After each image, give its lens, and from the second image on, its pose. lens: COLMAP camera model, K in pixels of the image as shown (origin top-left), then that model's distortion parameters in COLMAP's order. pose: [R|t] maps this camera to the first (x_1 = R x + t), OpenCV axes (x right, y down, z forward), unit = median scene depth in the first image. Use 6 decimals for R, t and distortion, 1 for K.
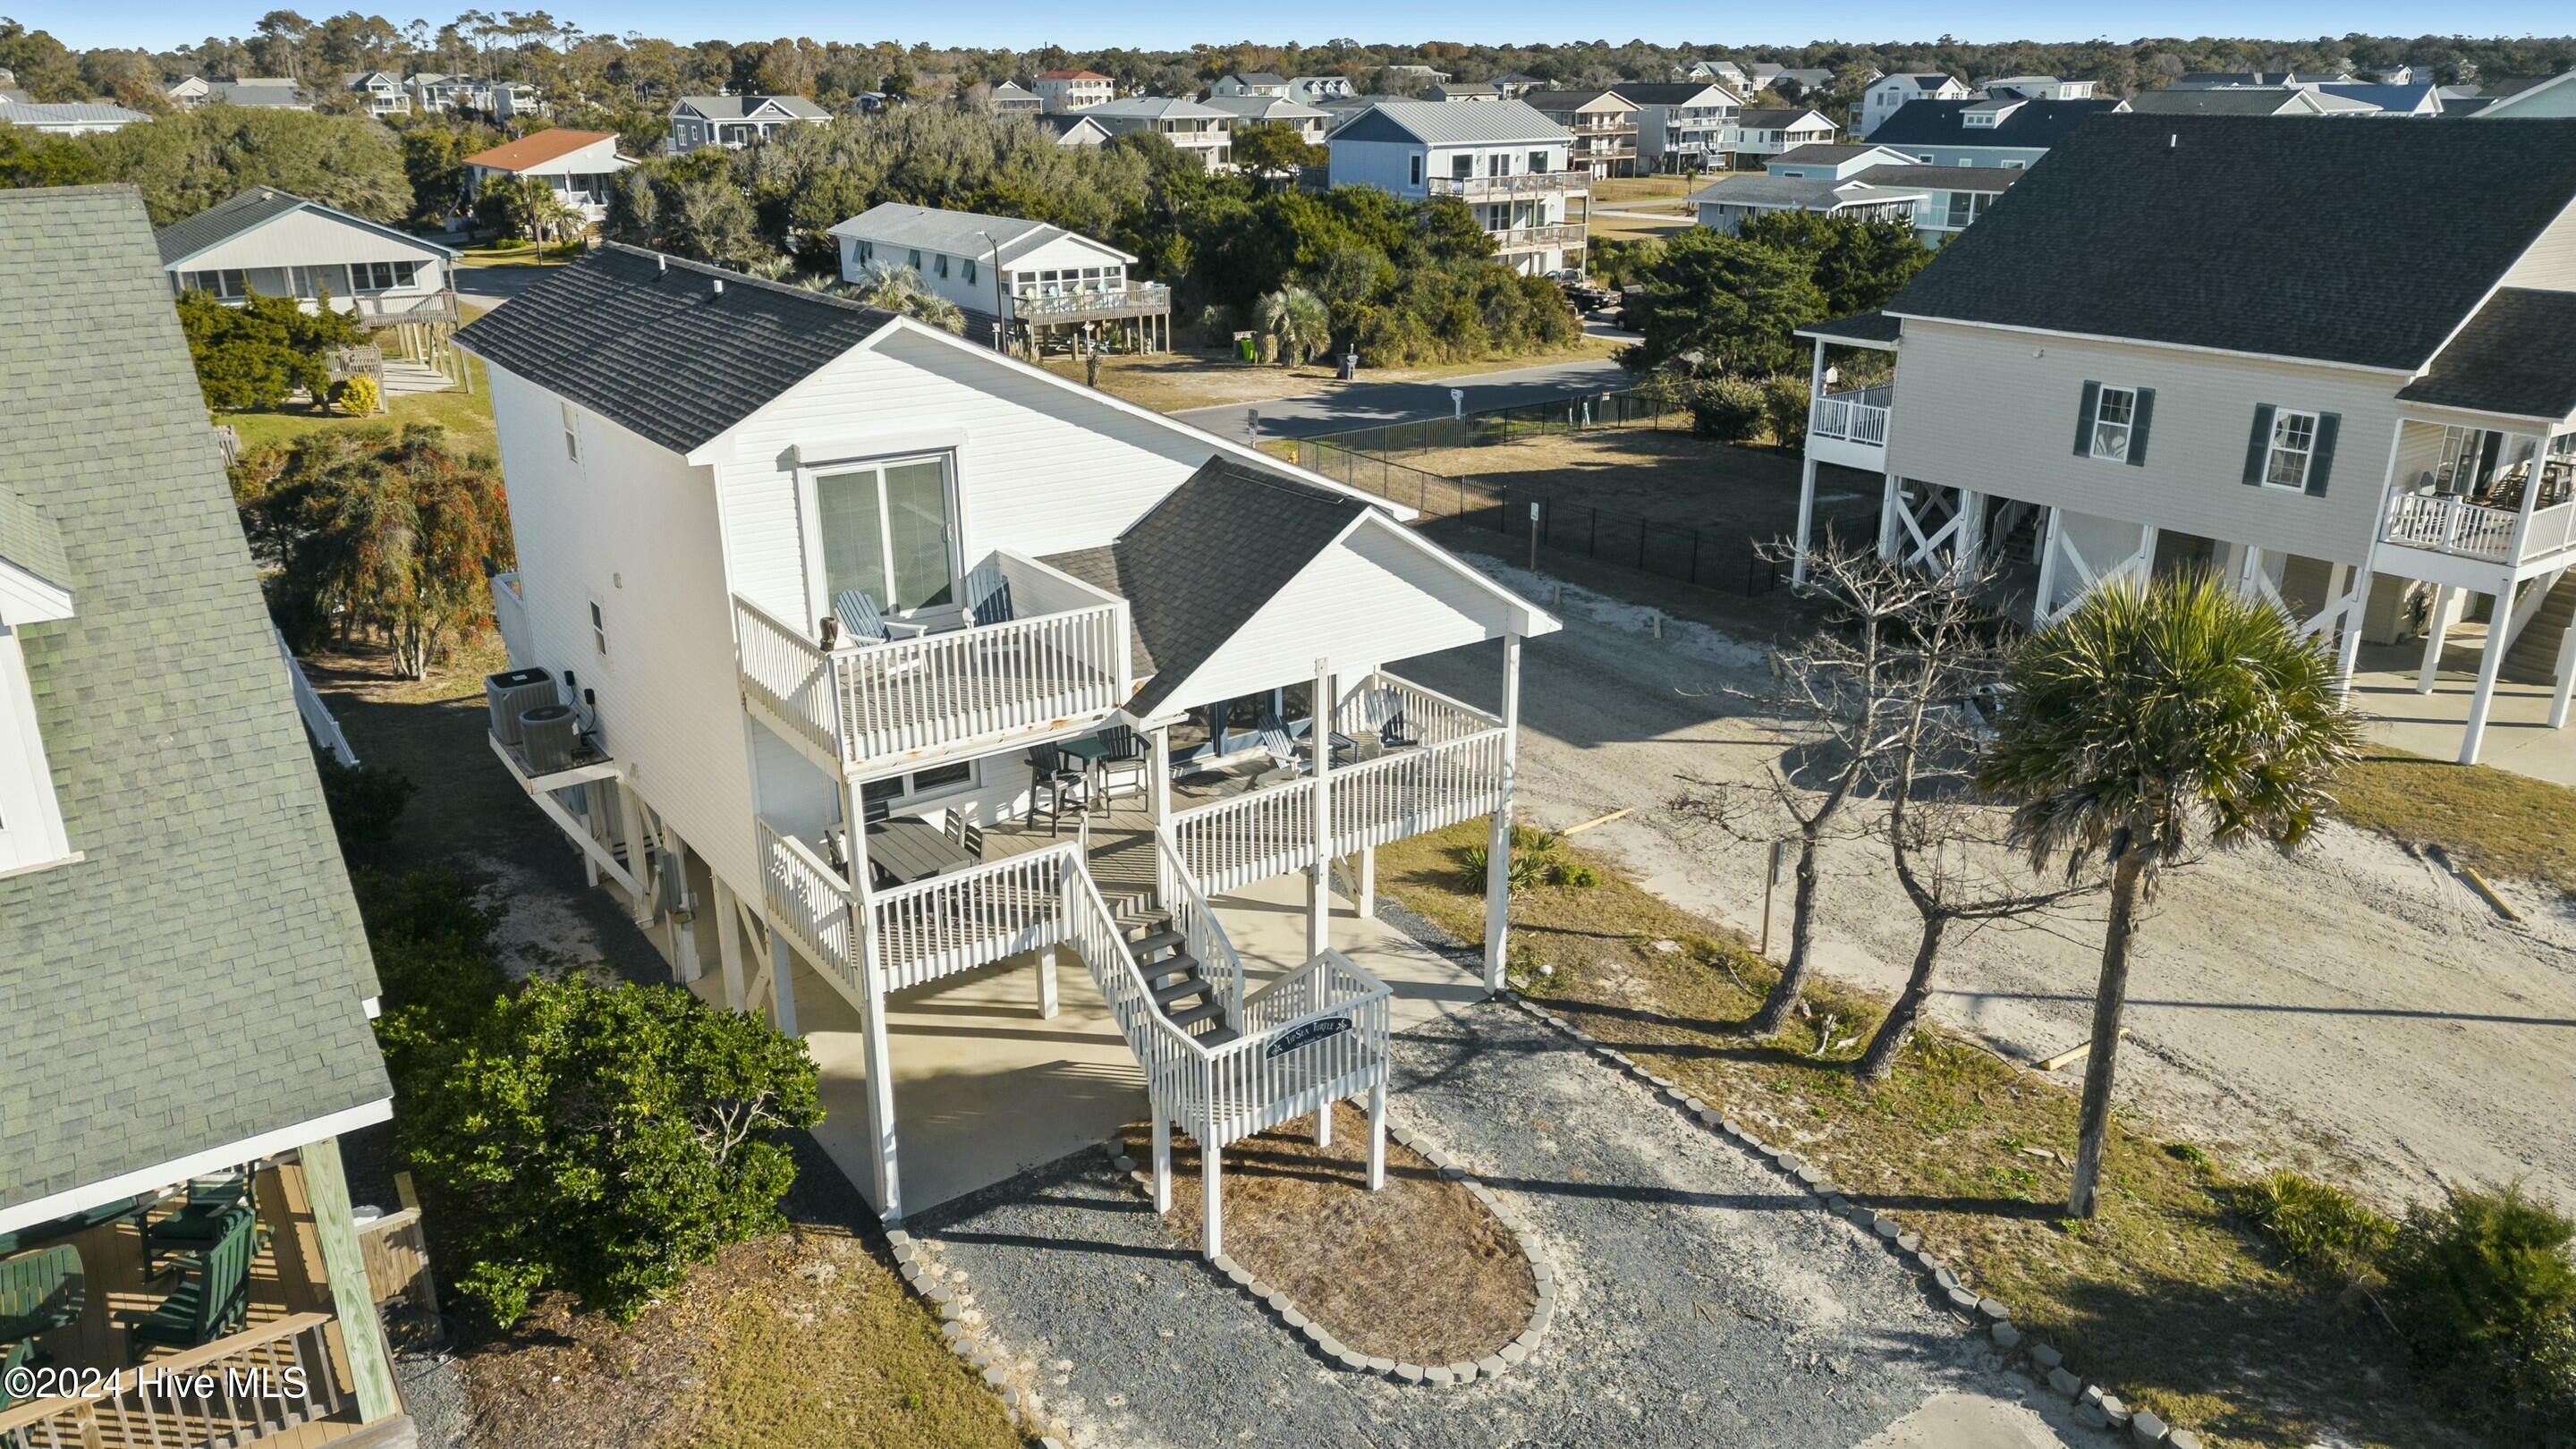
lens RADIAL K [[1791.2, 0, 1265.1], [0, 1791.2, 734.6], [0, 0, 1]] dist [0.076578, -0.063831]
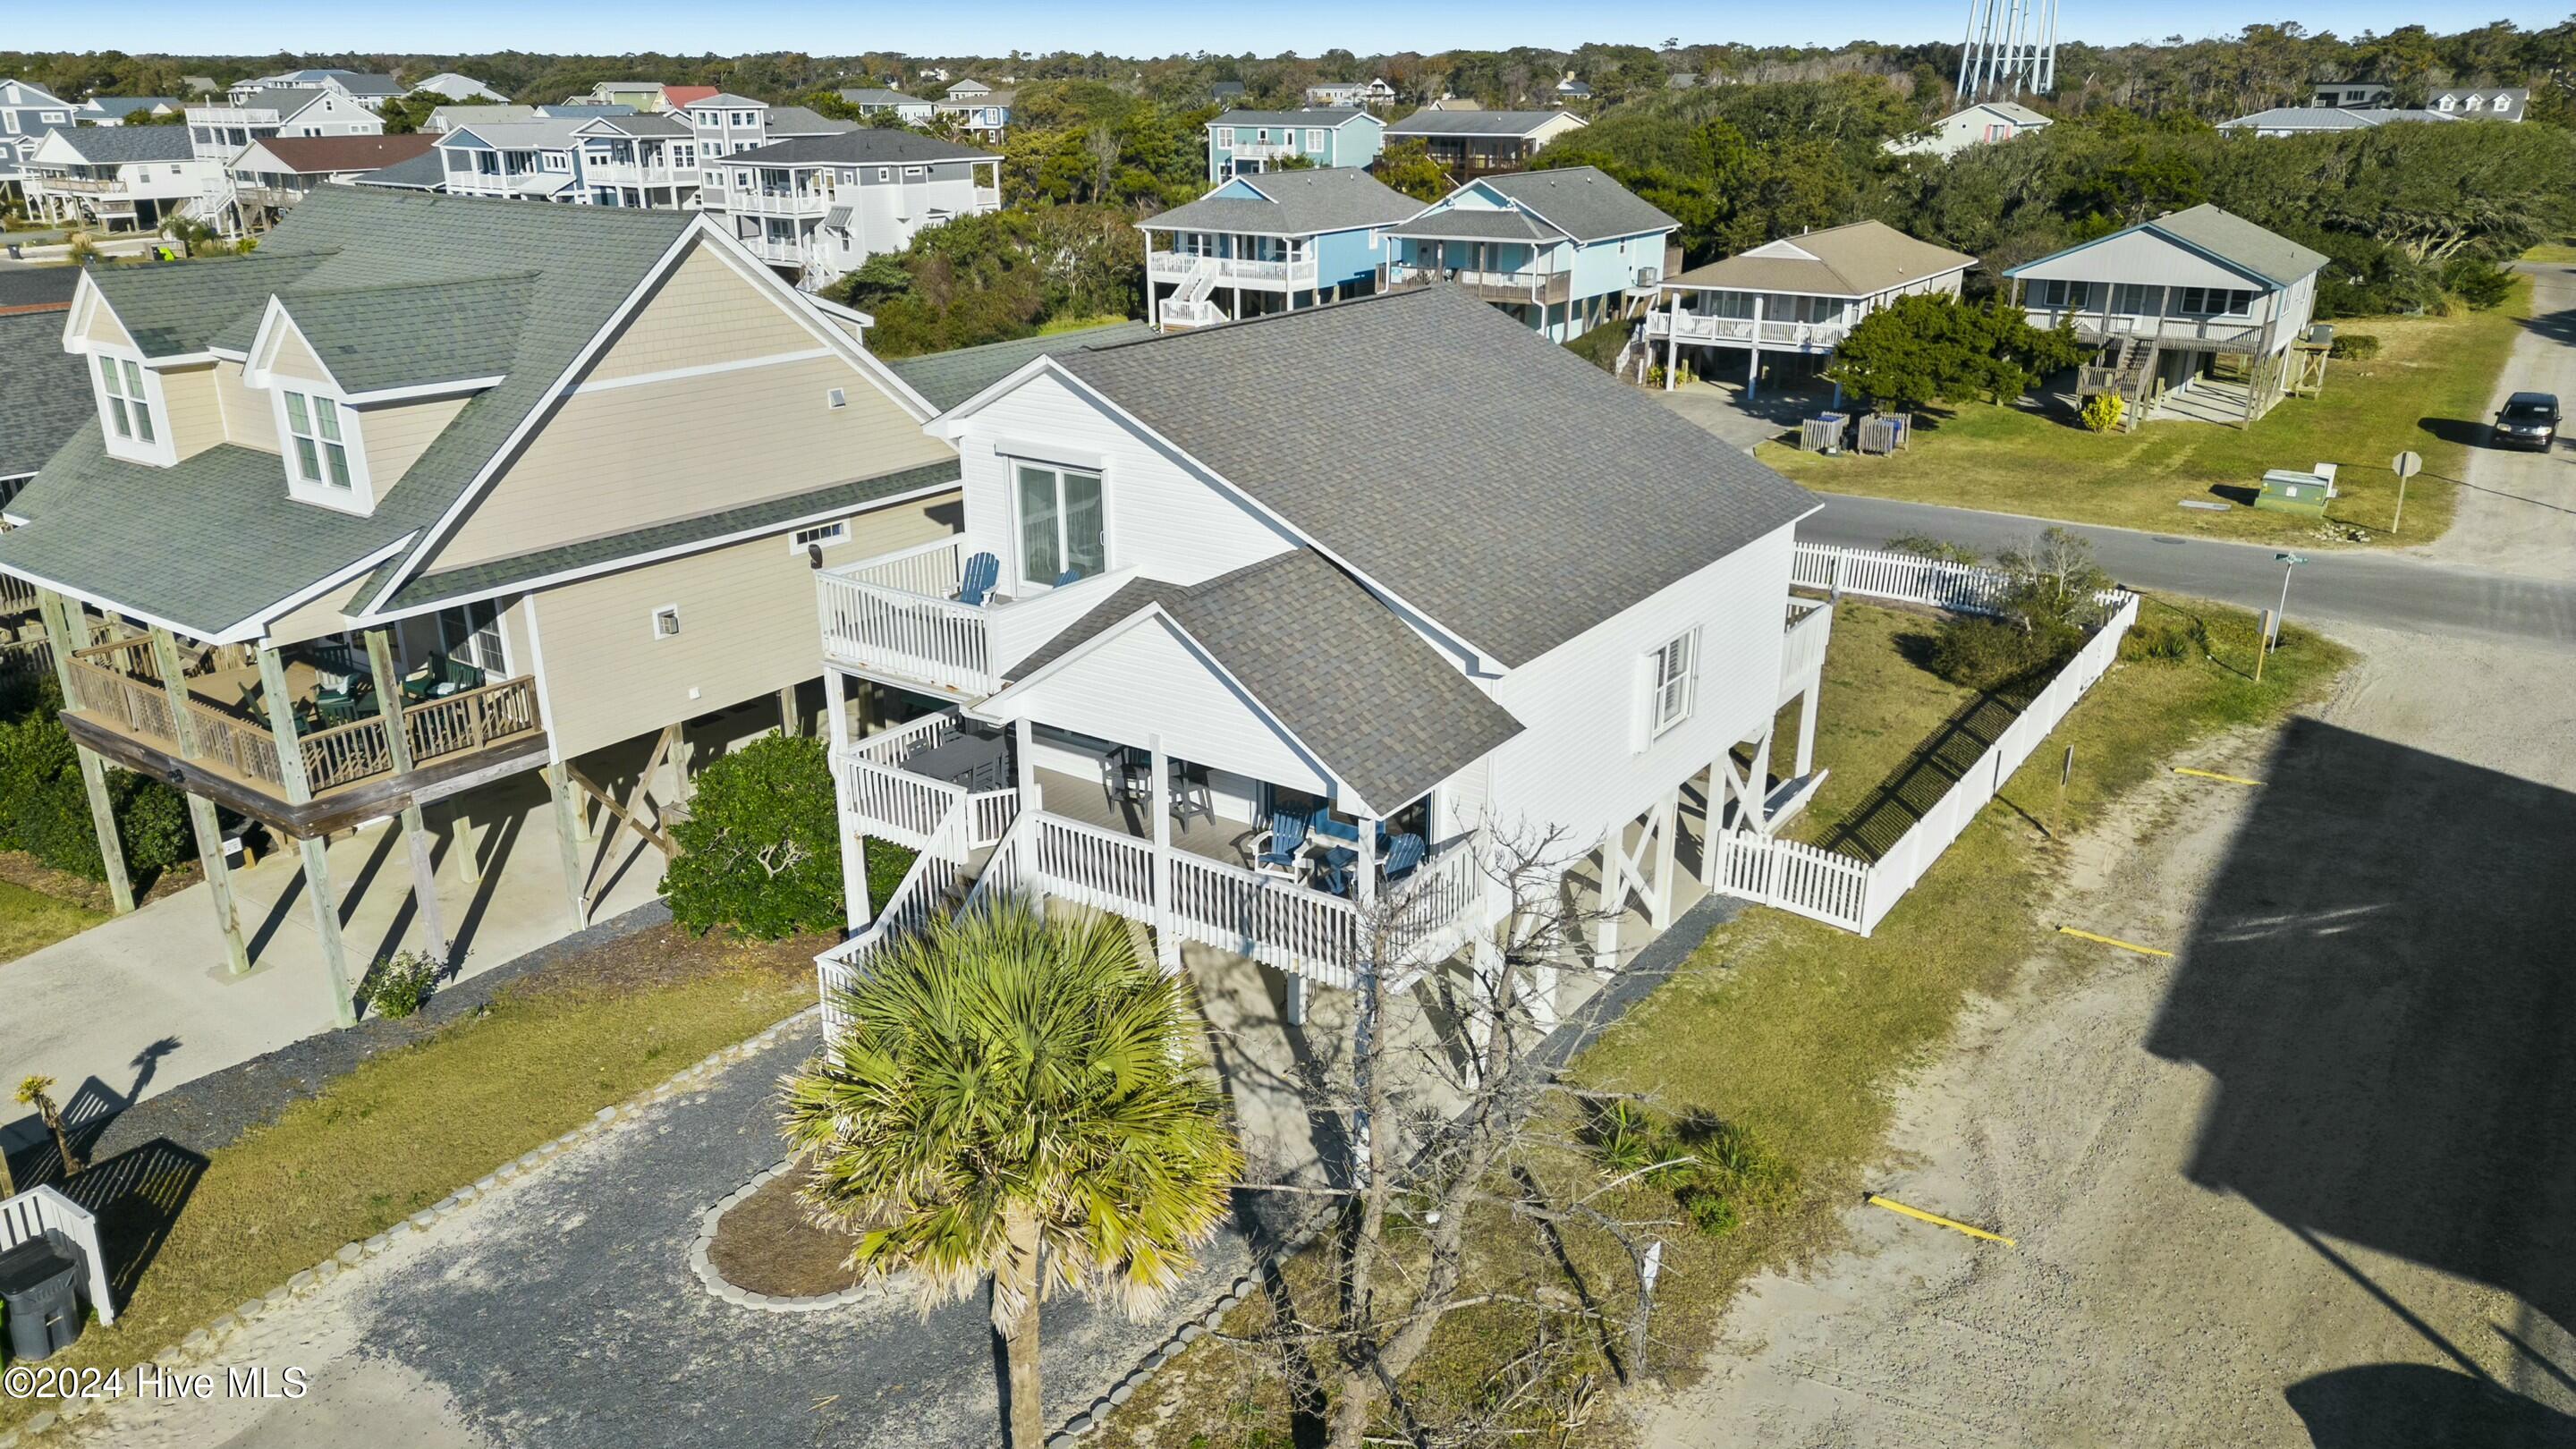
lens RADIAL K [[1791.2, 0, 1298.6], [0, 1791.2, 686.9], [0, 0, 1]] dist [0.076578, -0.063831]
pose [[0.351371, 0.309158, -0.883719, 0.268391], [-0.325113, 0.925459, 0.194493, -0.082178], [0.877975, 0.218970, 0.425691, 0.170656]]
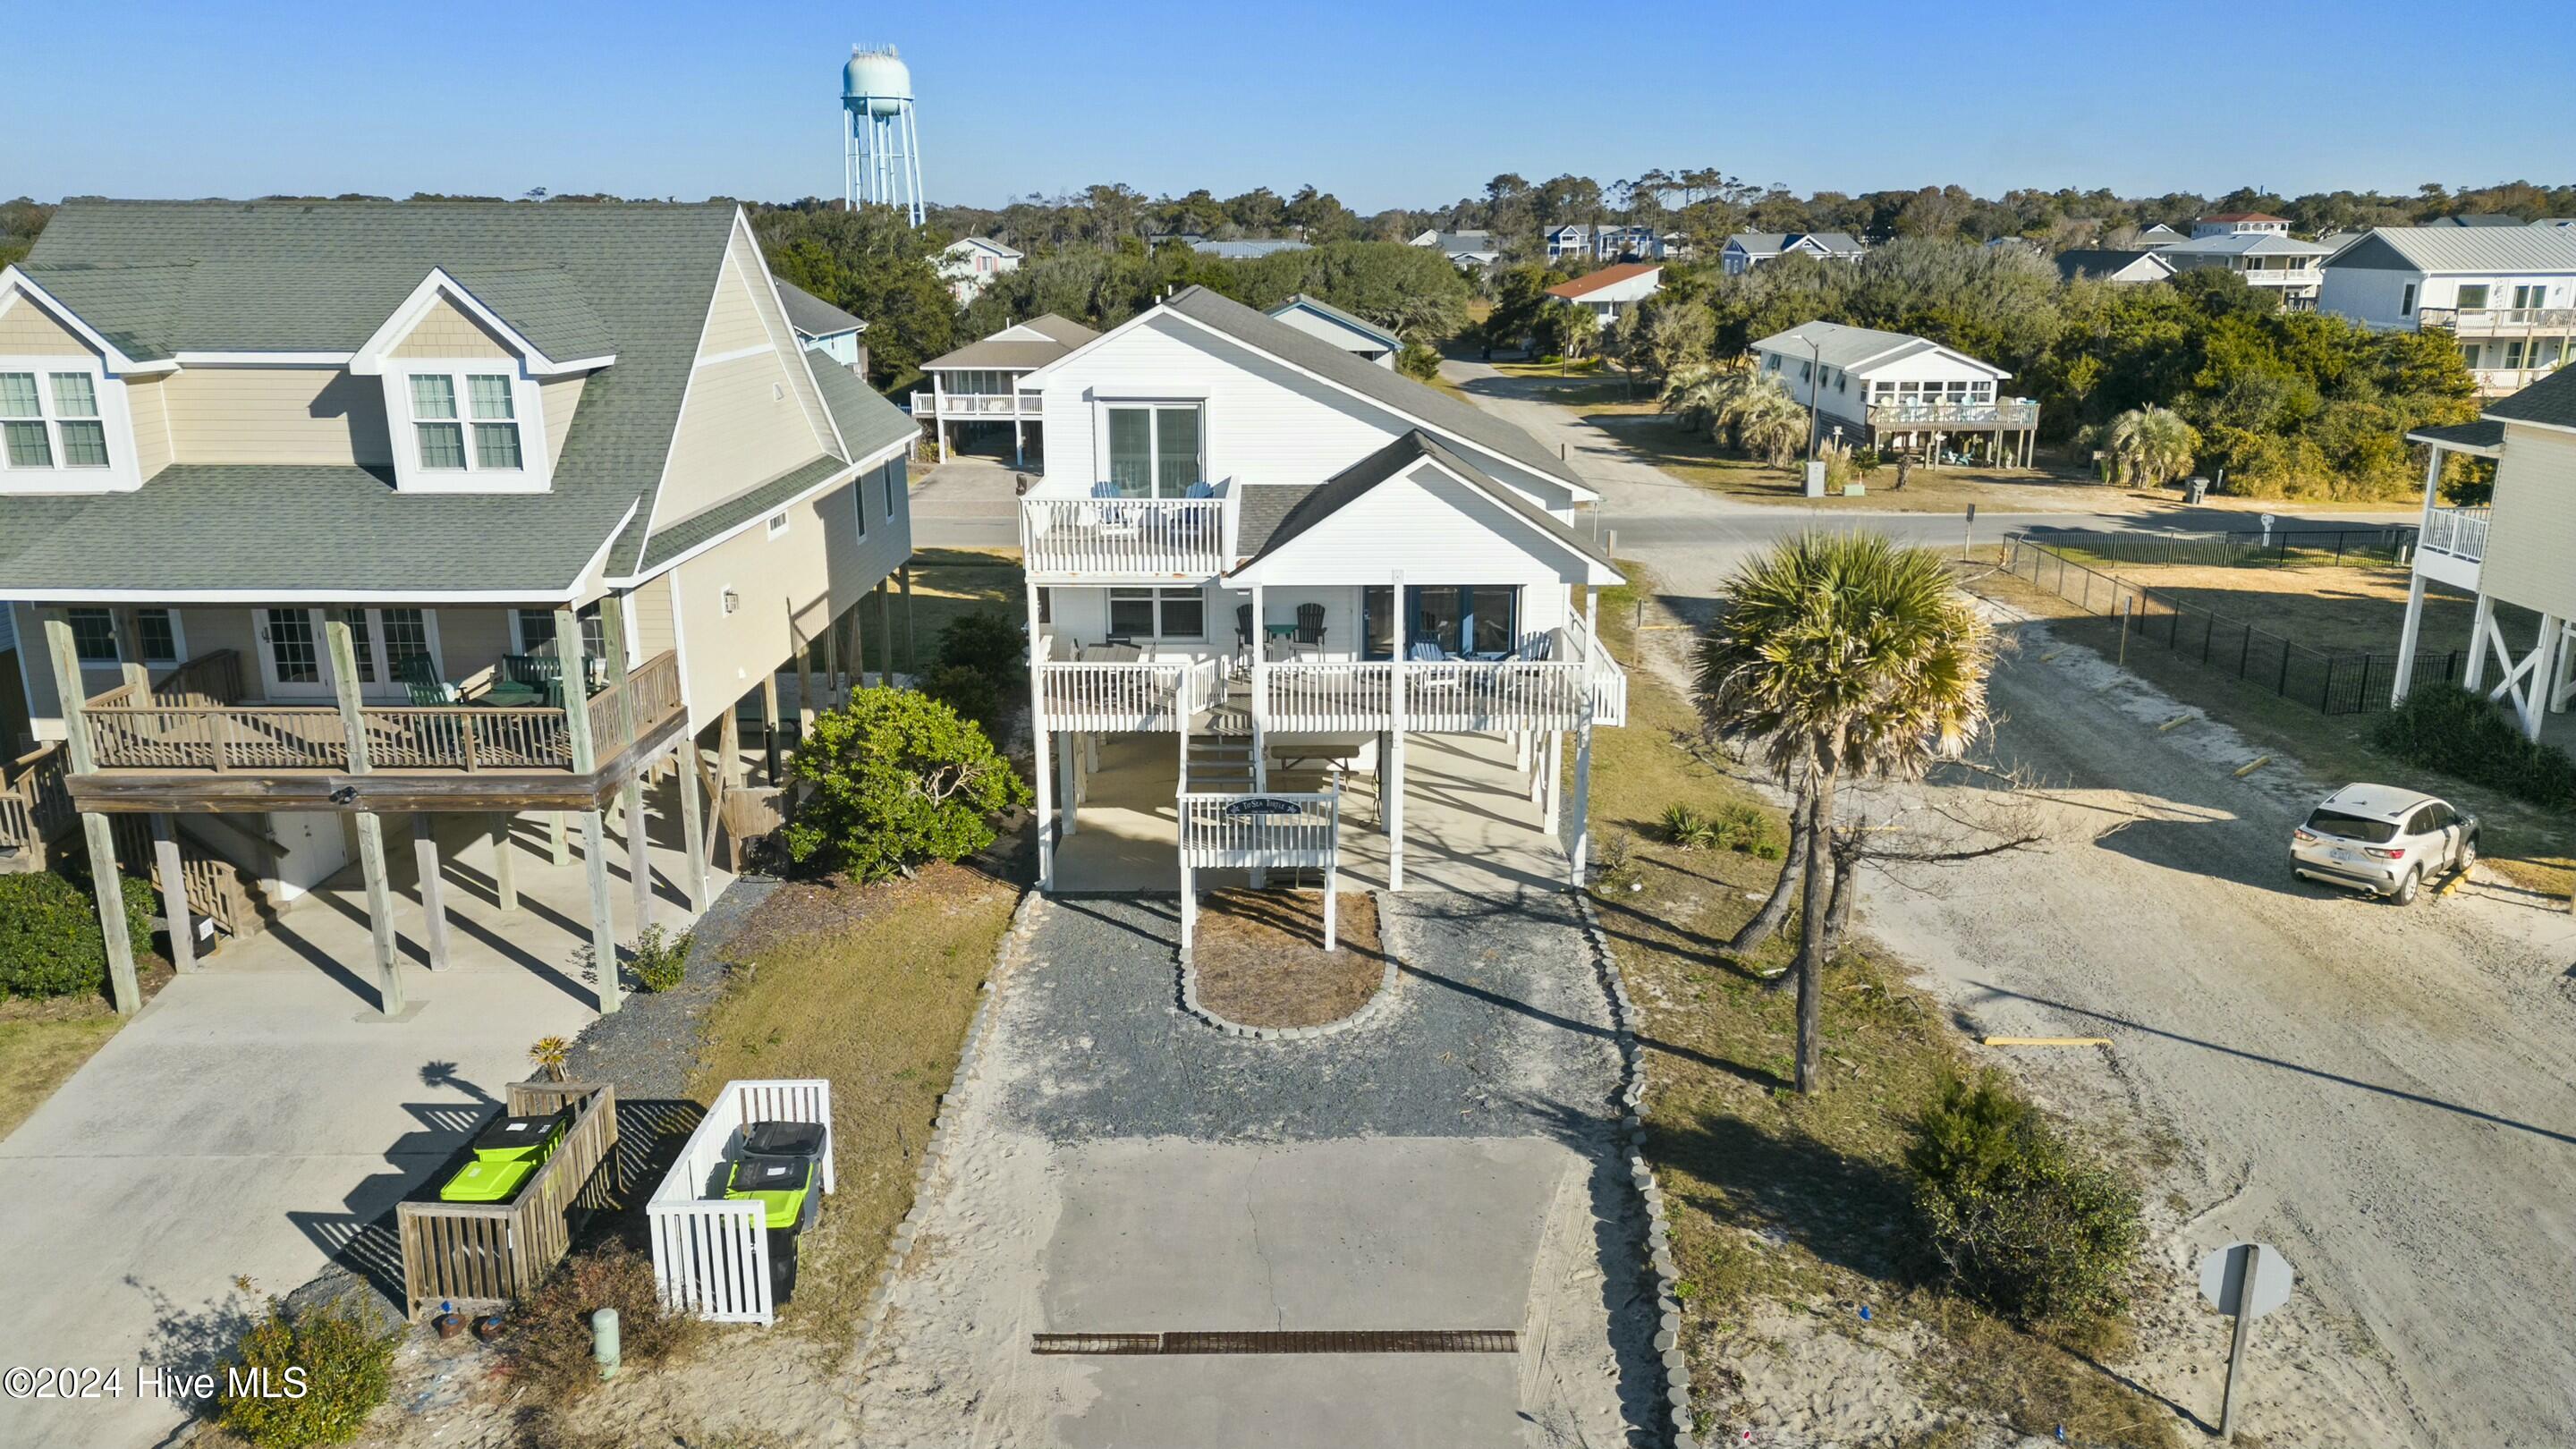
lens RADIAL K [[1791.2, 0, 1267.1], [0, 1791.2, 723.5], [0, 0, 1]] dist [0.076578, -0.063831]
pose [[0.815784, 0.156792, -0.556699, 0.197206], [-0.201882, 0.979205, -0.020047, 0.032168], [0.541979, 0.128742, 0.830473, -0.043095]]
